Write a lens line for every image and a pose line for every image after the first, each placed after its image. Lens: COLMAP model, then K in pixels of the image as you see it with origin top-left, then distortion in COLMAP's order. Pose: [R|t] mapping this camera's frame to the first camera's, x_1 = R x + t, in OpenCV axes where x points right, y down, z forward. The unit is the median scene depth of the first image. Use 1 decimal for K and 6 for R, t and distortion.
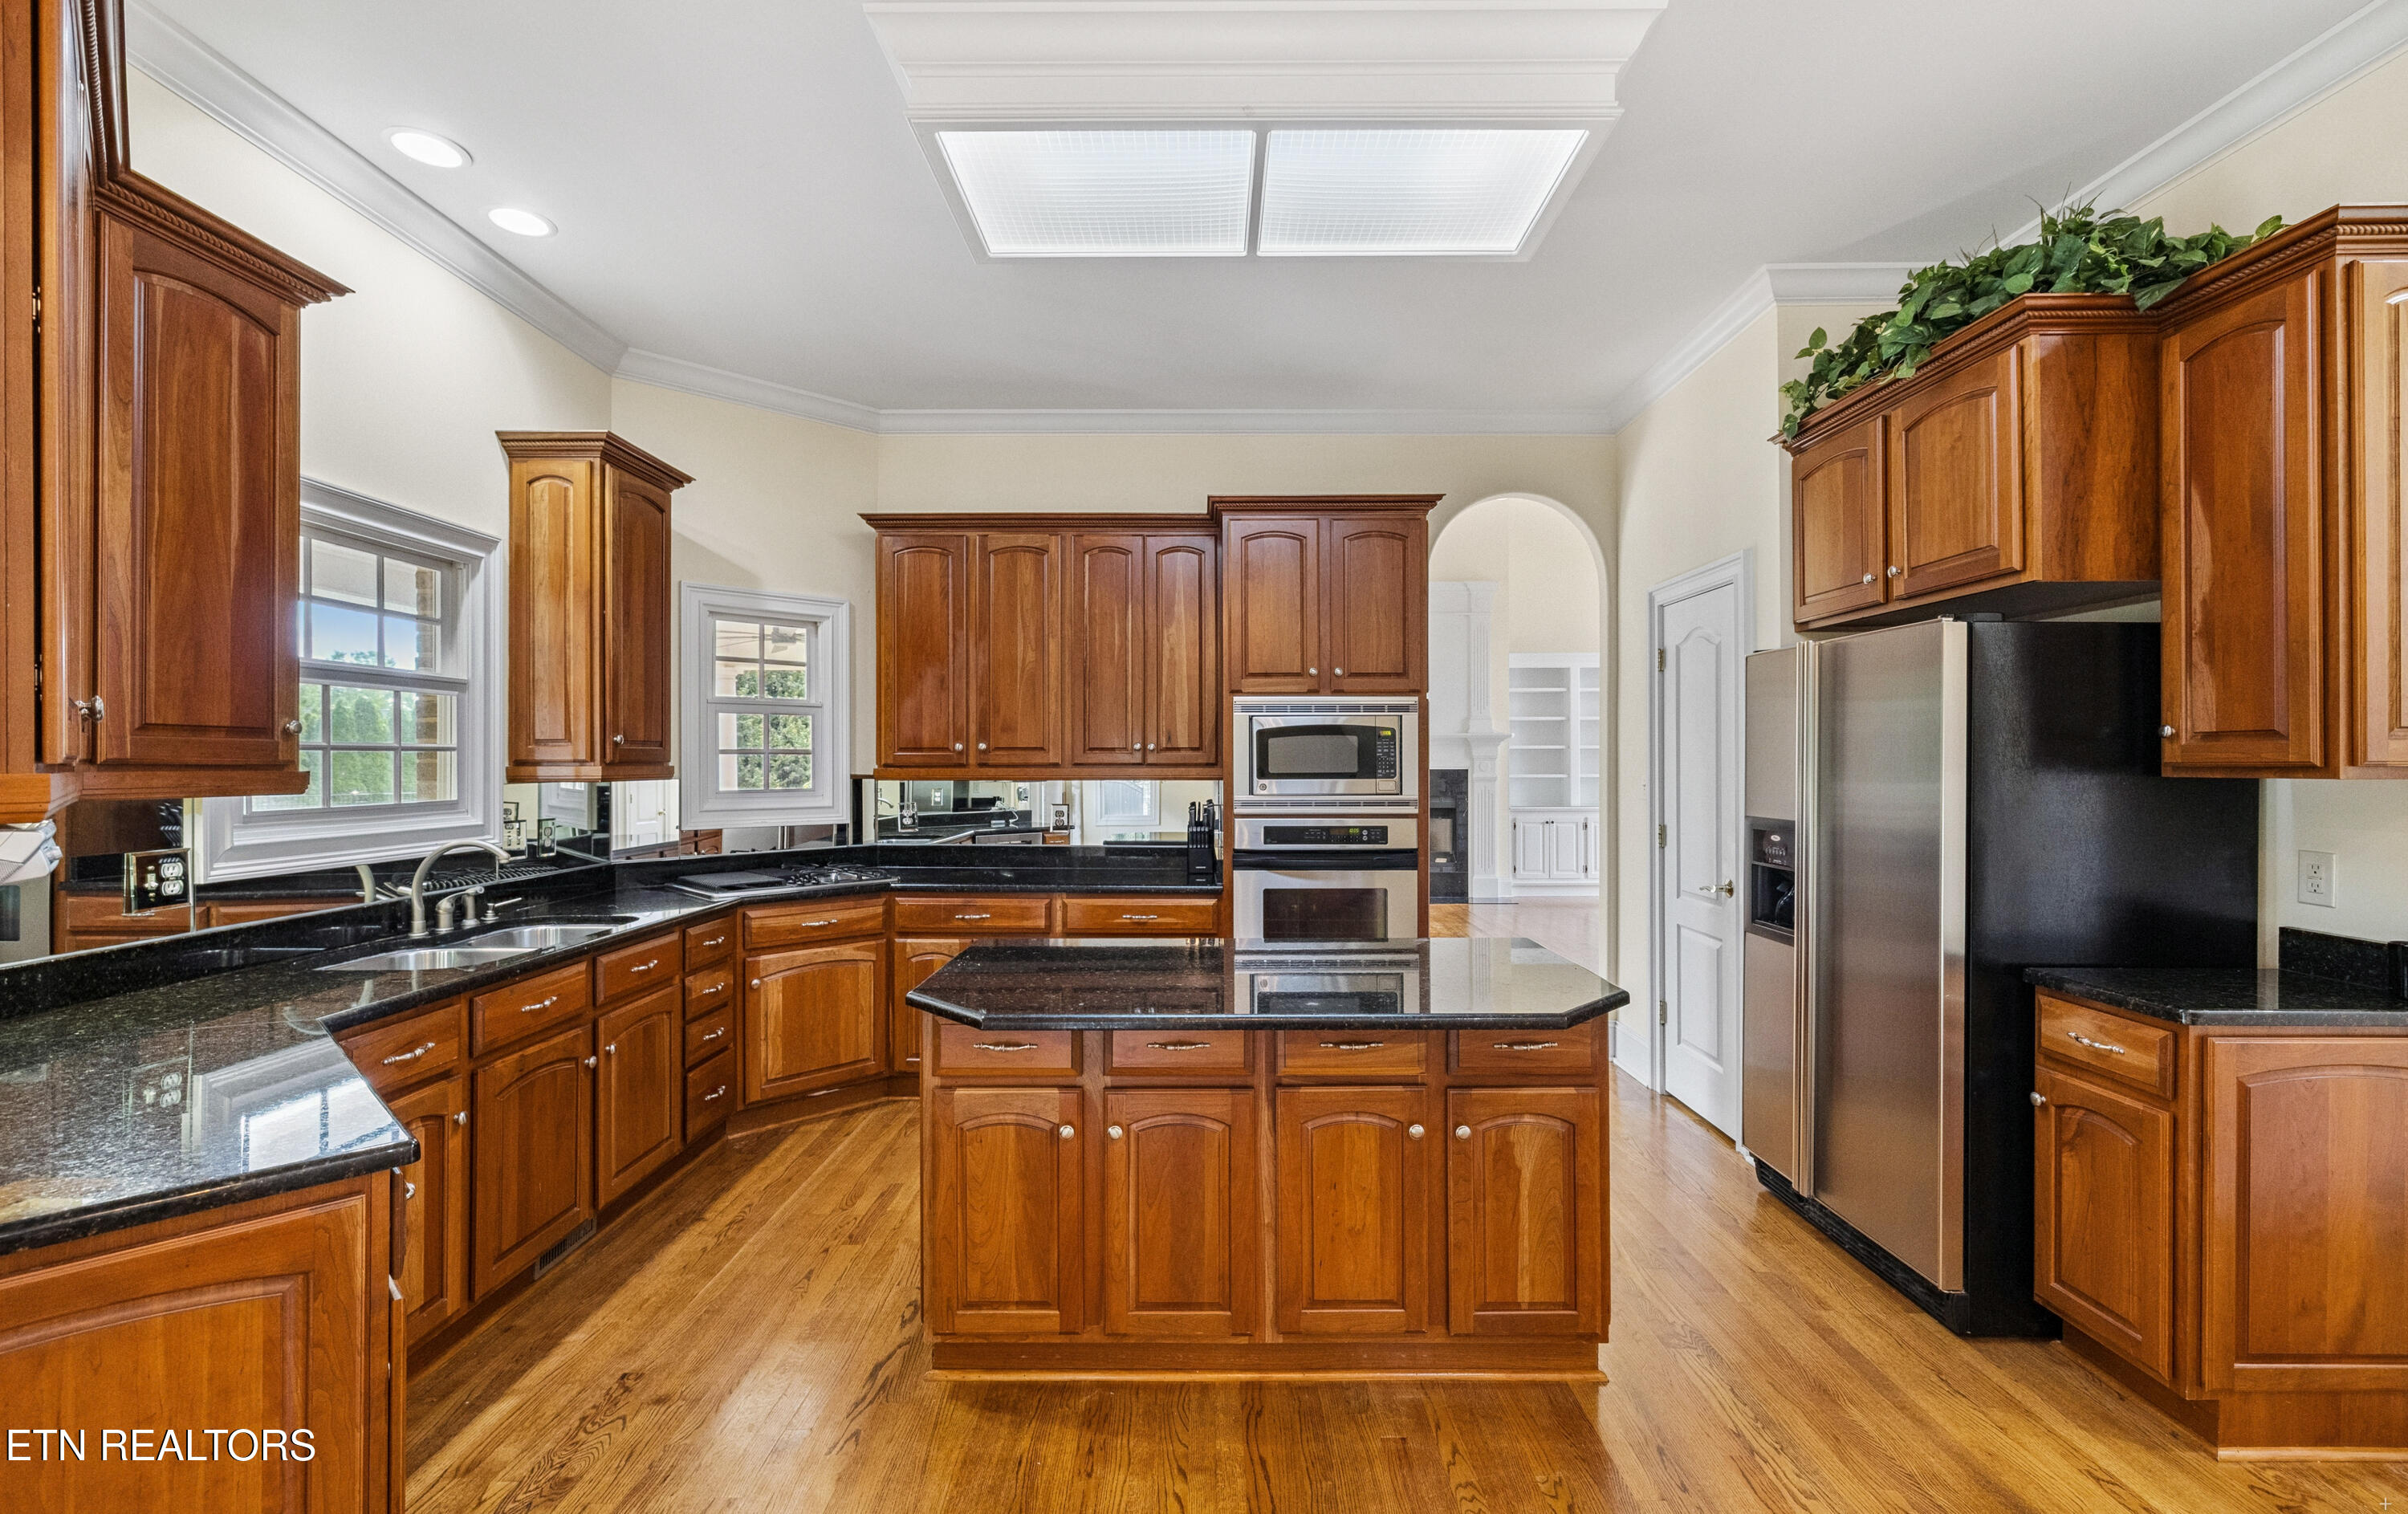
lens RADIAL K [[1045.4, 0, 1204.0], [0, 1045.4, 757.0], [0, 0, 1]] dist [0.000834, 0.000127]
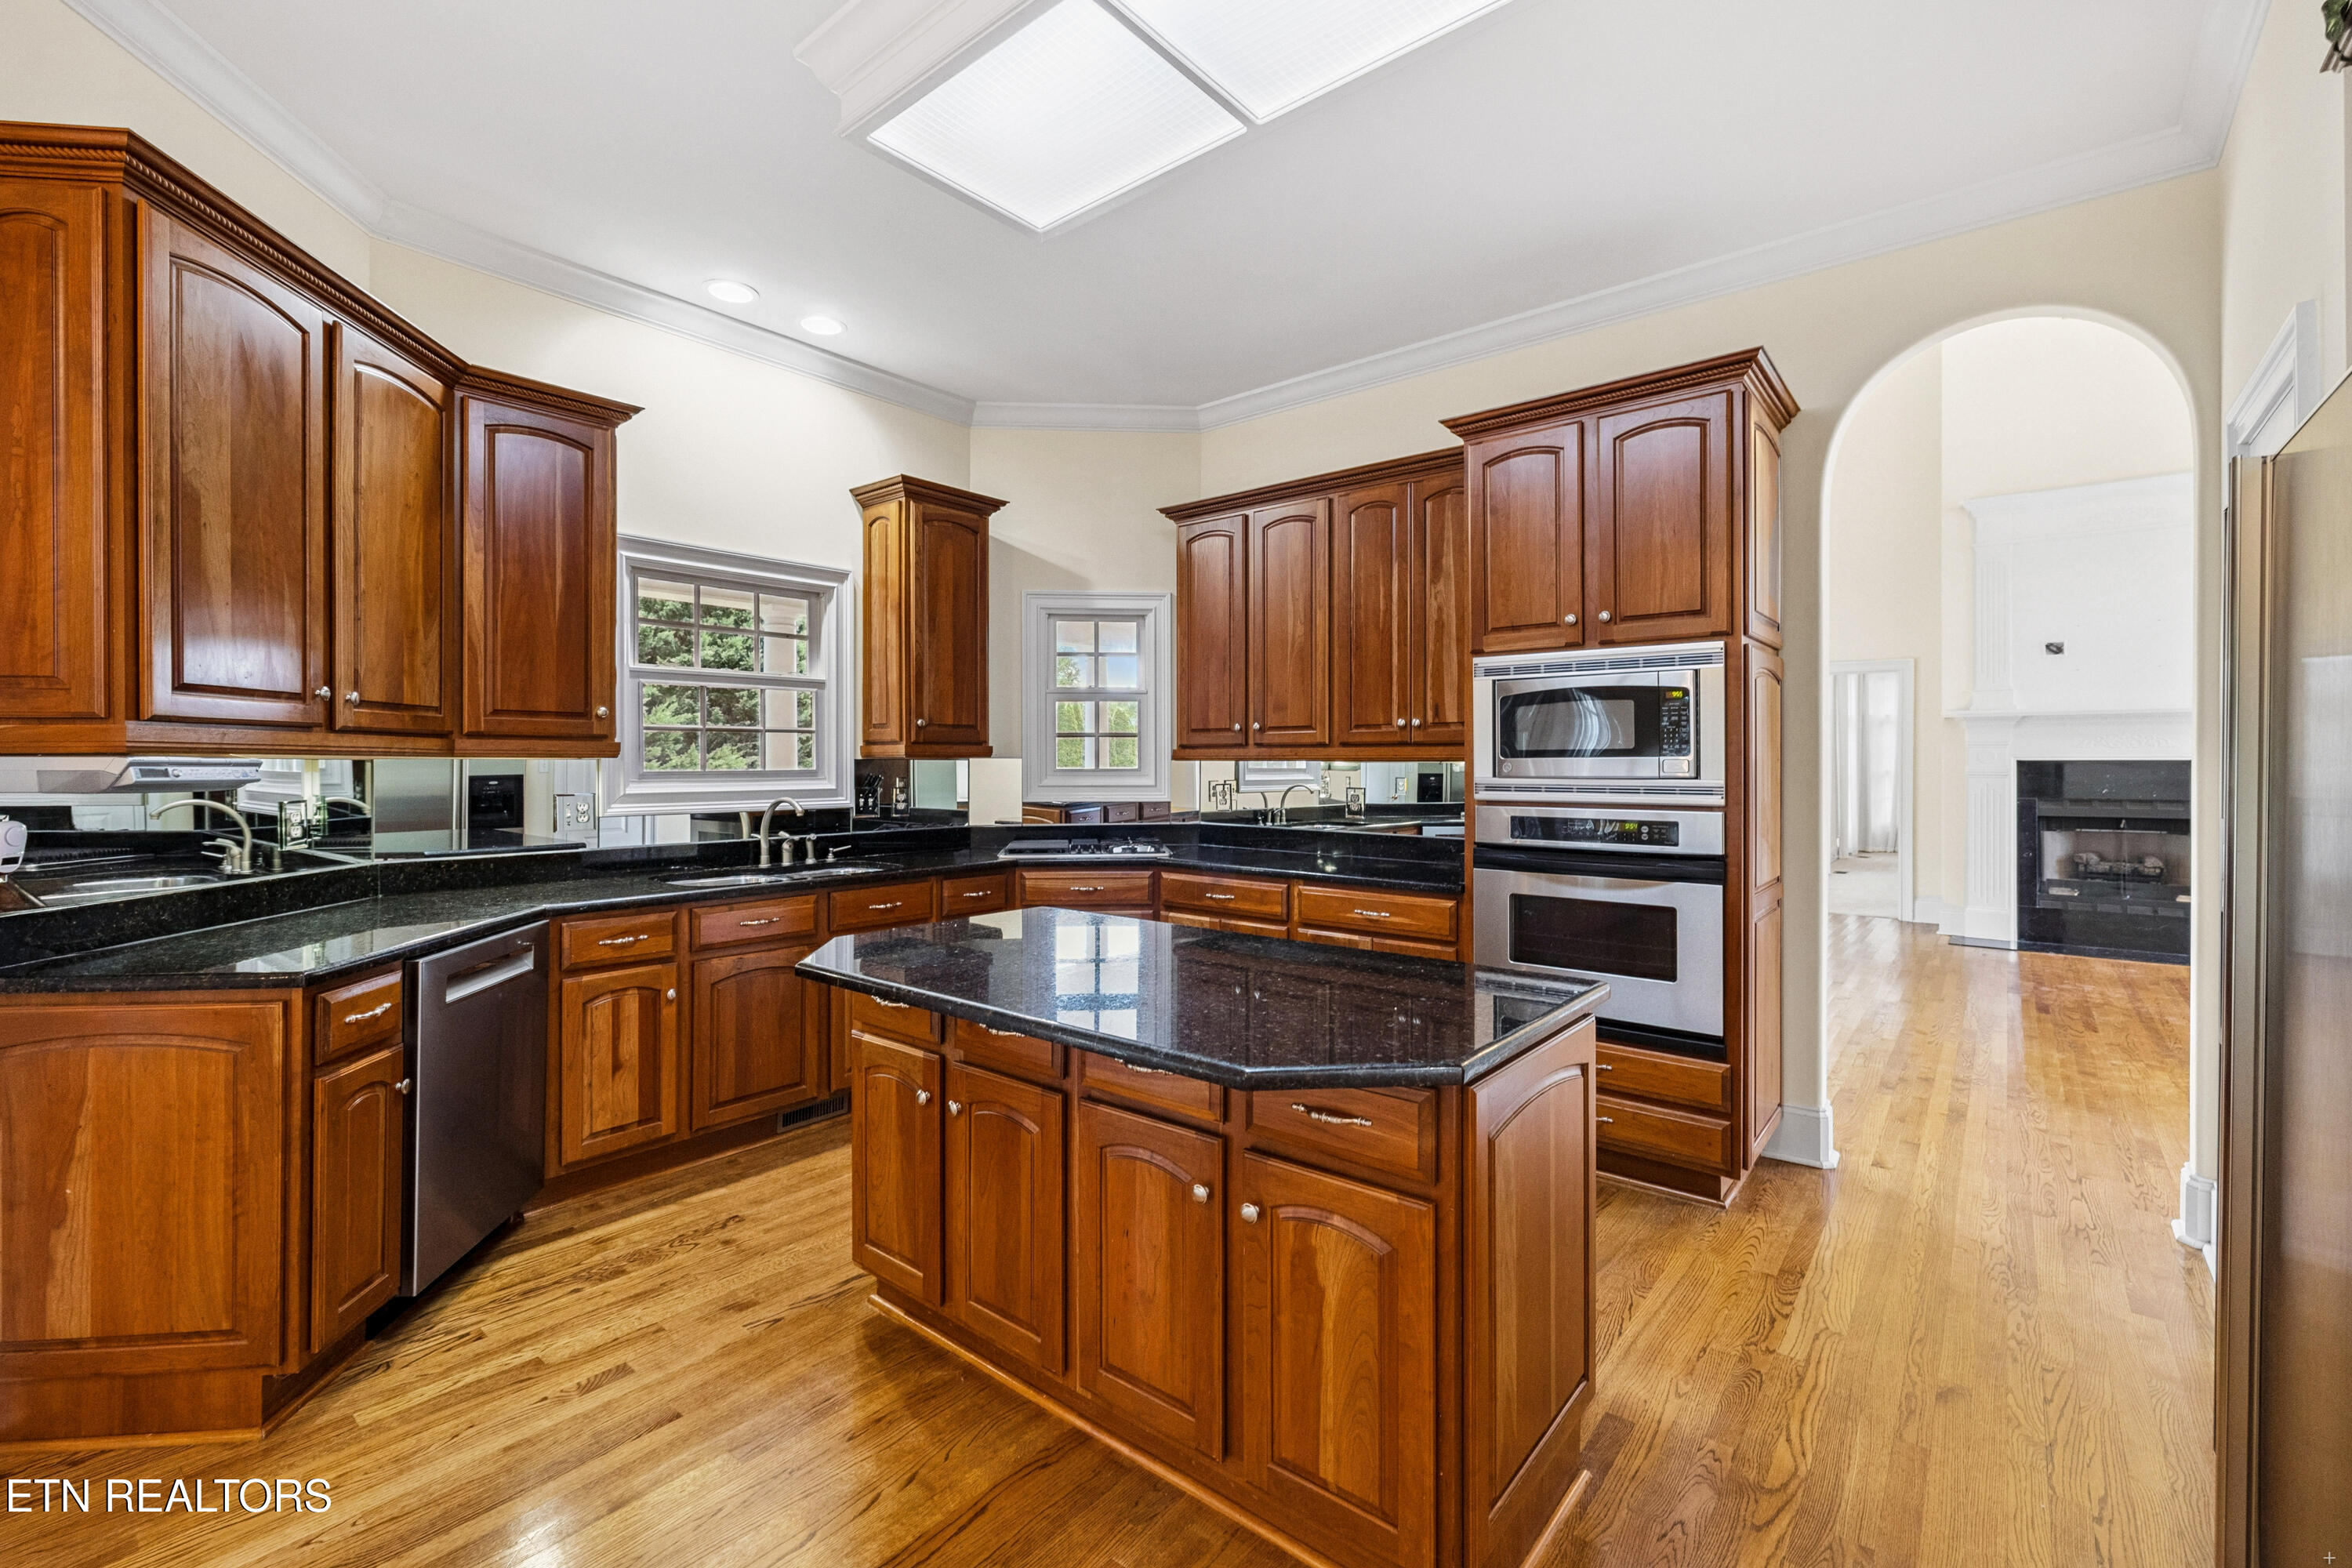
lens RADIAL K [[1017.6, 0, 1144.7], [0, 1017.6, 760.7], [0, 0, 1]] dist [-0.000893, -0.000795]
pose [[0.761602, 0.000593, -0.648045, 0.405055], [0.002475, 0.999990, 0.003824, 0.022850], [0.648040, -0.004516, 0.761593, 0.250524]]
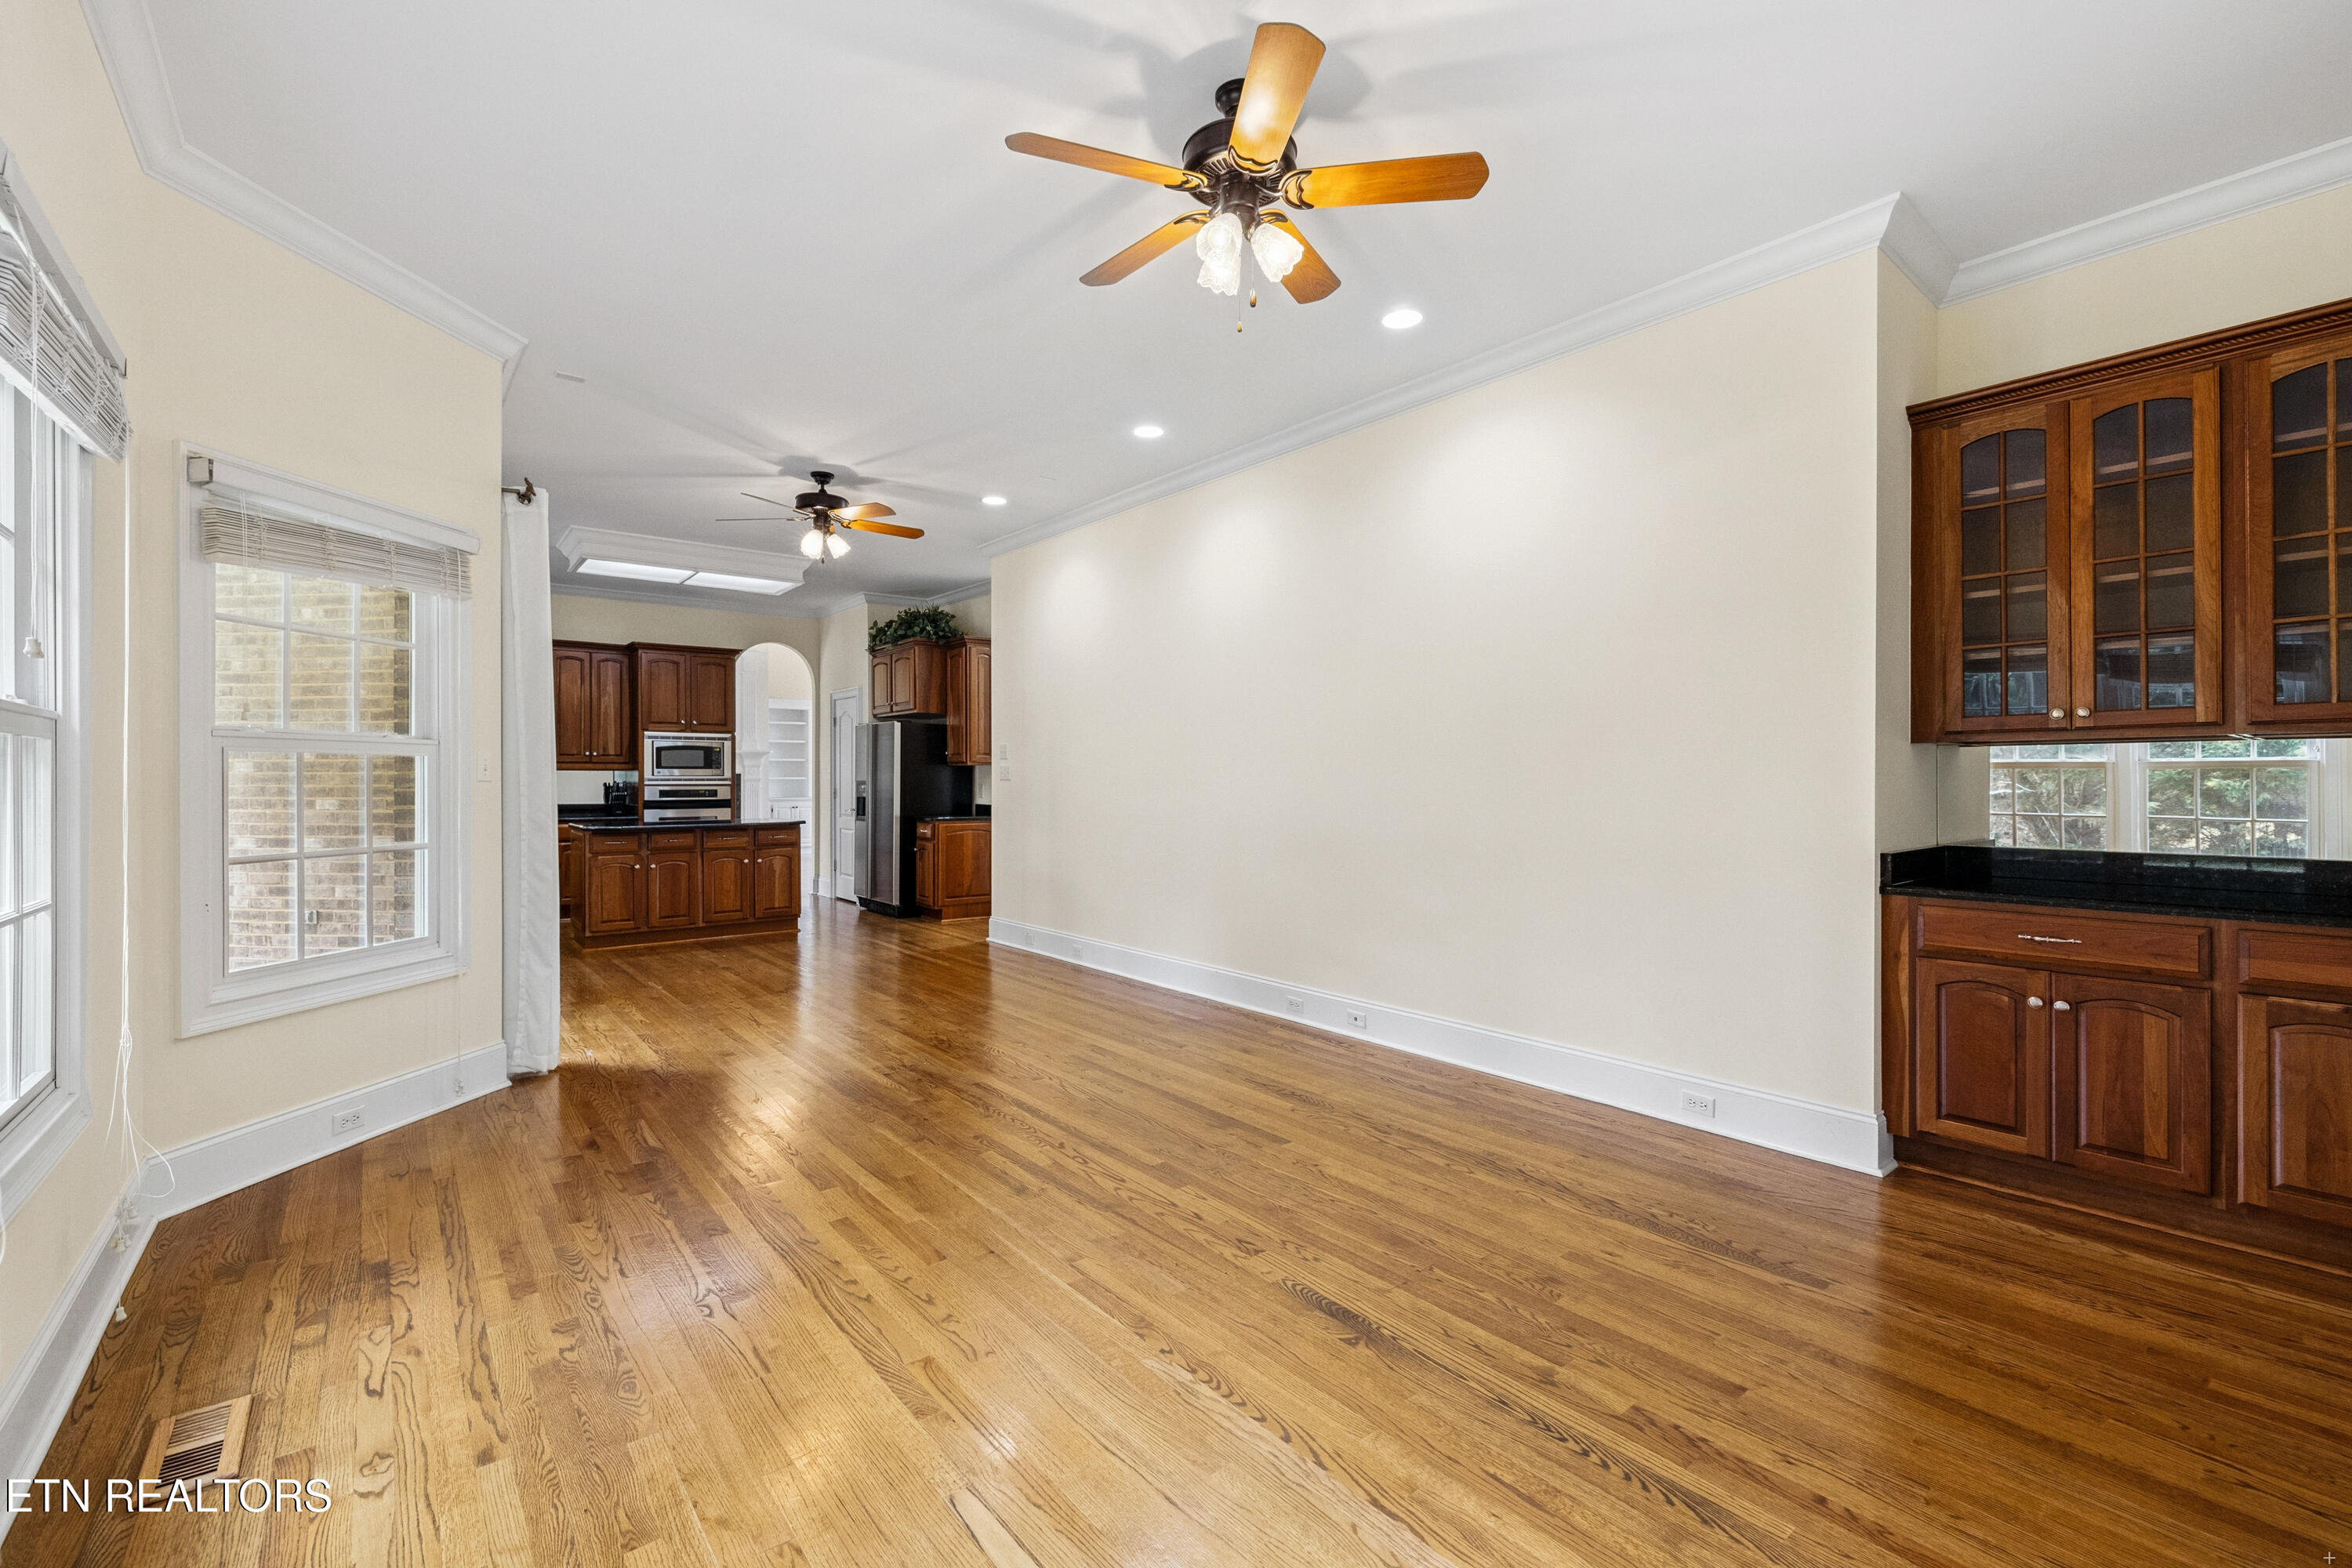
lens RADIAL K [[999.3, 0, 1157.2], [0, 999.3, 778.4], [0, 0, 1]] dist [0.002514, -0.000234]
pose [[0.790548, 0.000350, 0.612400, -0.480468], [-0.002339, 0.999994, 0.002448, 0.038465], [-0.612396, -0.003367, 0.790544, -1.583462]]
